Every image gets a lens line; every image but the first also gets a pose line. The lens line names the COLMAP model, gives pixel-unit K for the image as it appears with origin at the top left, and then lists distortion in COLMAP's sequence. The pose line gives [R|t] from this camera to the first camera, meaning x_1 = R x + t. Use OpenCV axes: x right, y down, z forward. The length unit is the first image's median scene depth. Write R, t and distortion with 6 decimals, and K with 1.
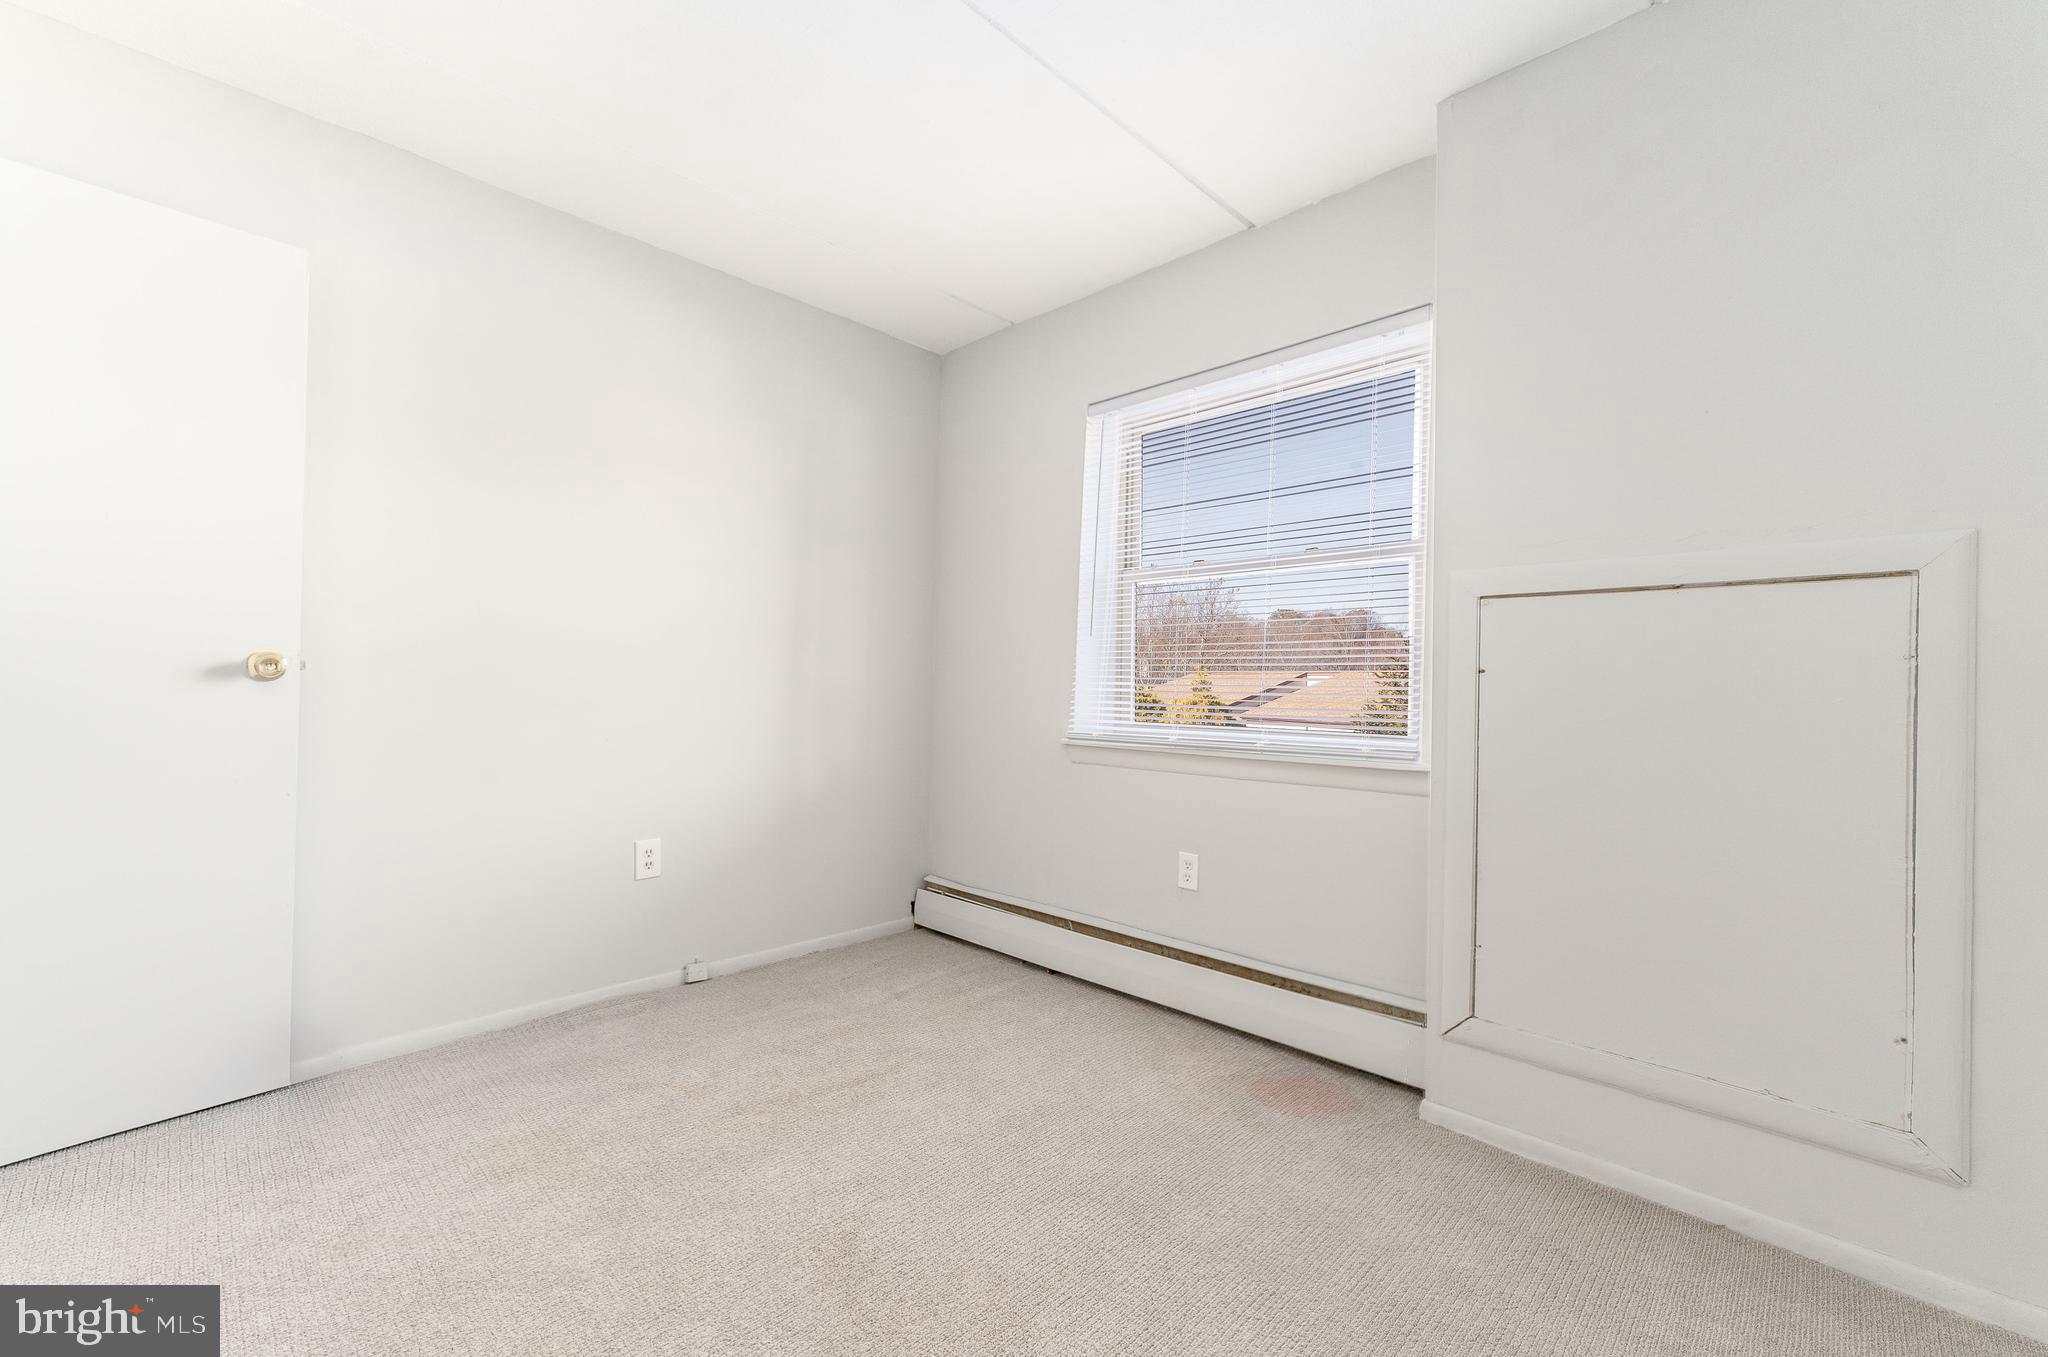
lens RADIAL K [[824.7, 0, 1015.9], [0, 824.7, 680.3], [0, 0, 1]] dist [0.001419, 0.000228]
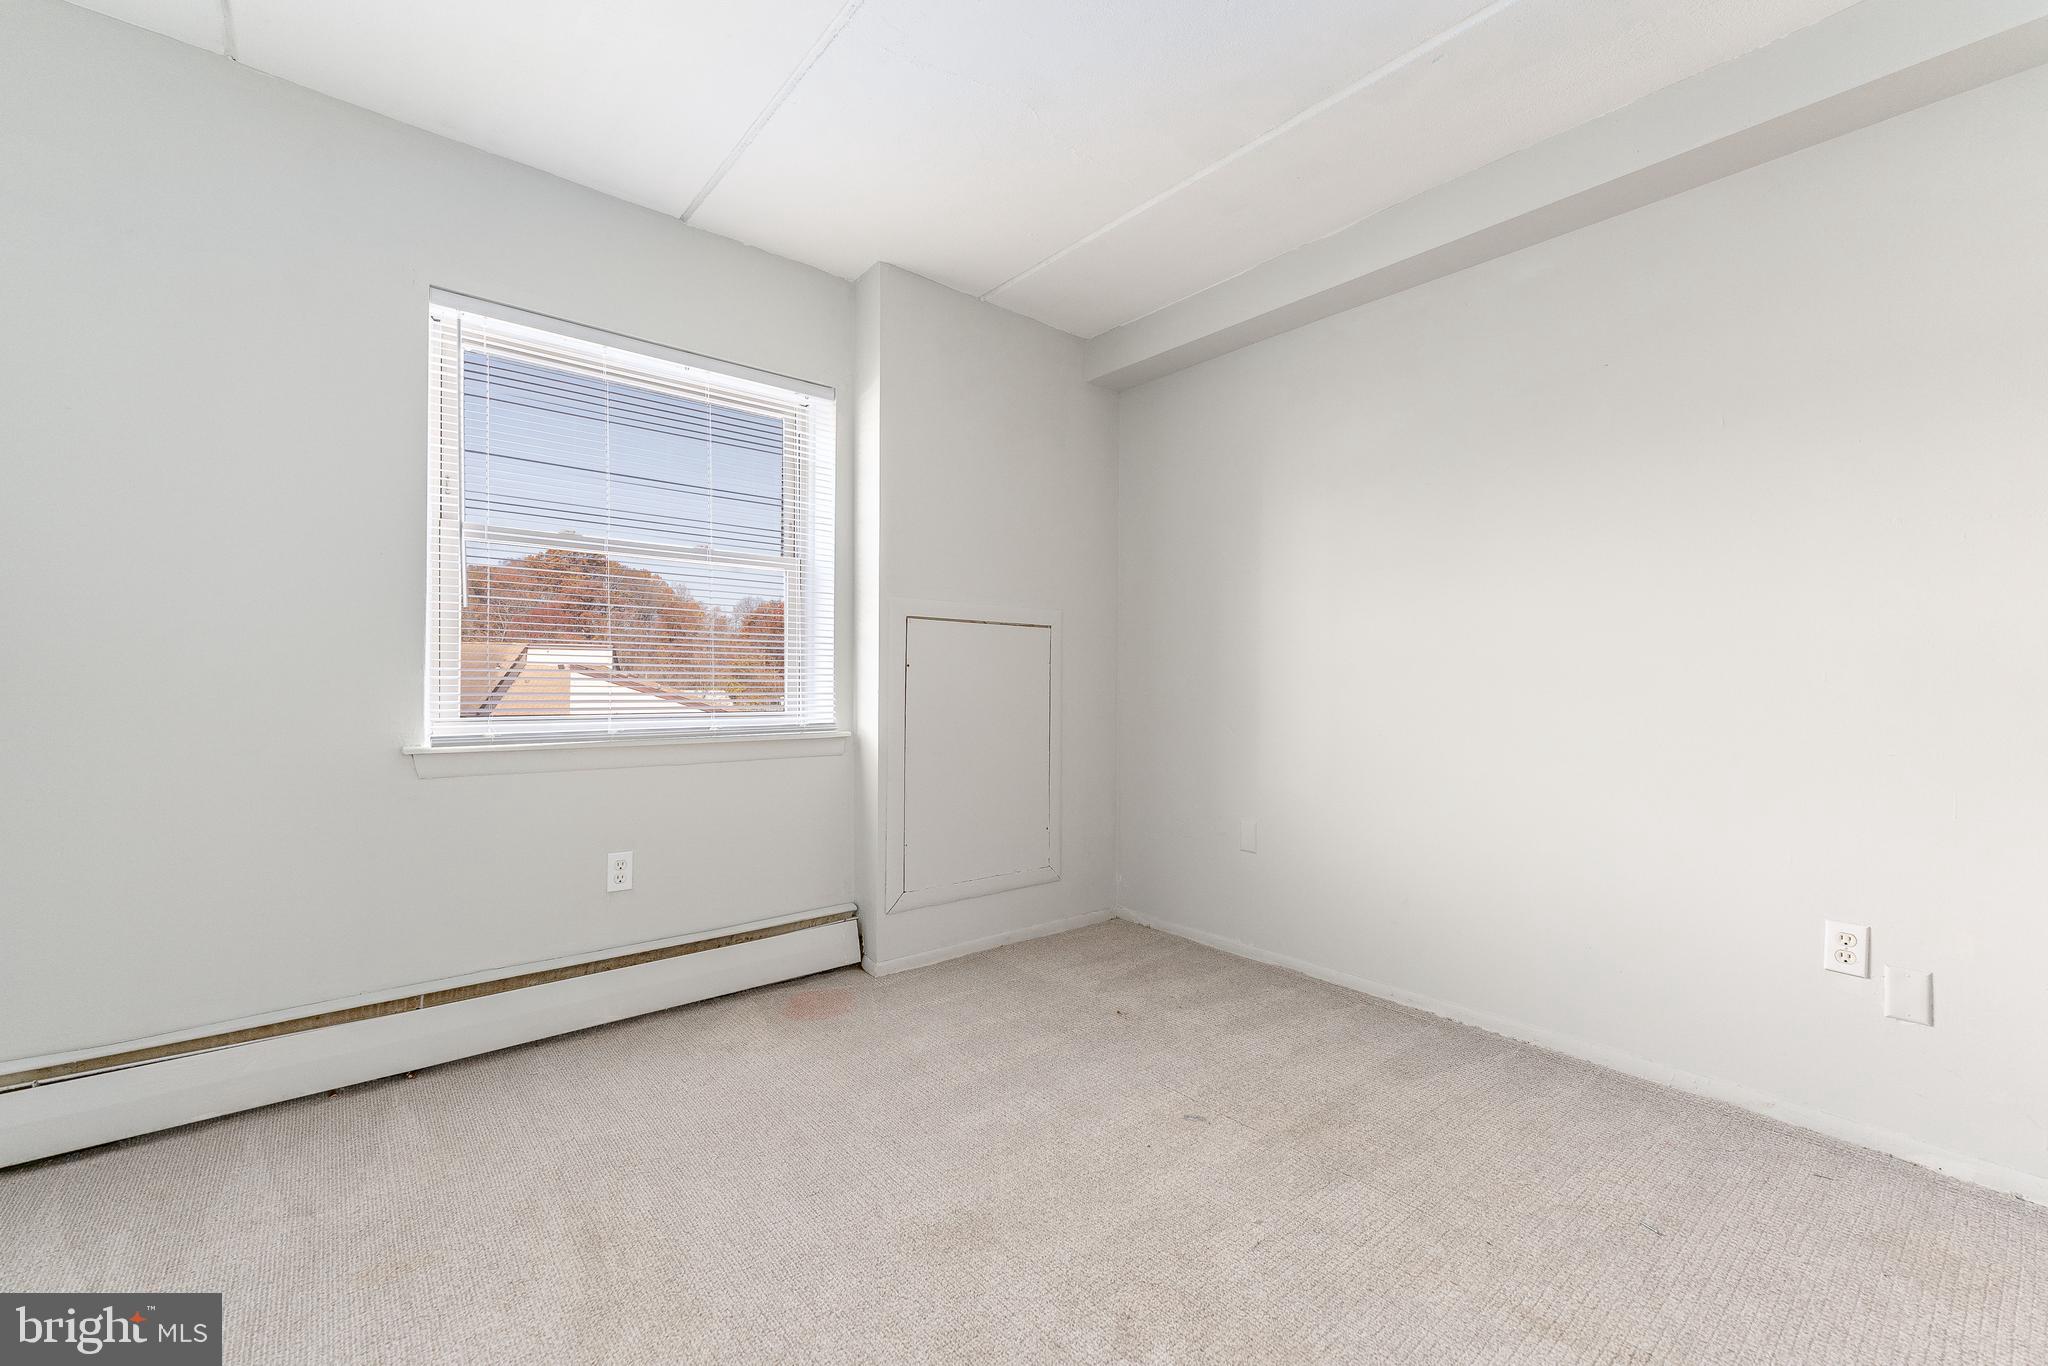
lens RADIAL K [[838.9, 0, 1009.4], [0, 838.9, 681.8], [0, 0, 1]] dist [-0.000454, -0.000087]
pose [[0.106870, -0.017169, 0.994125, -0.779536], [-0.015030, 0.999709, 0.018881, -0.008829], [-0.994159, -0.016960, 0.106581, 0.532207]]
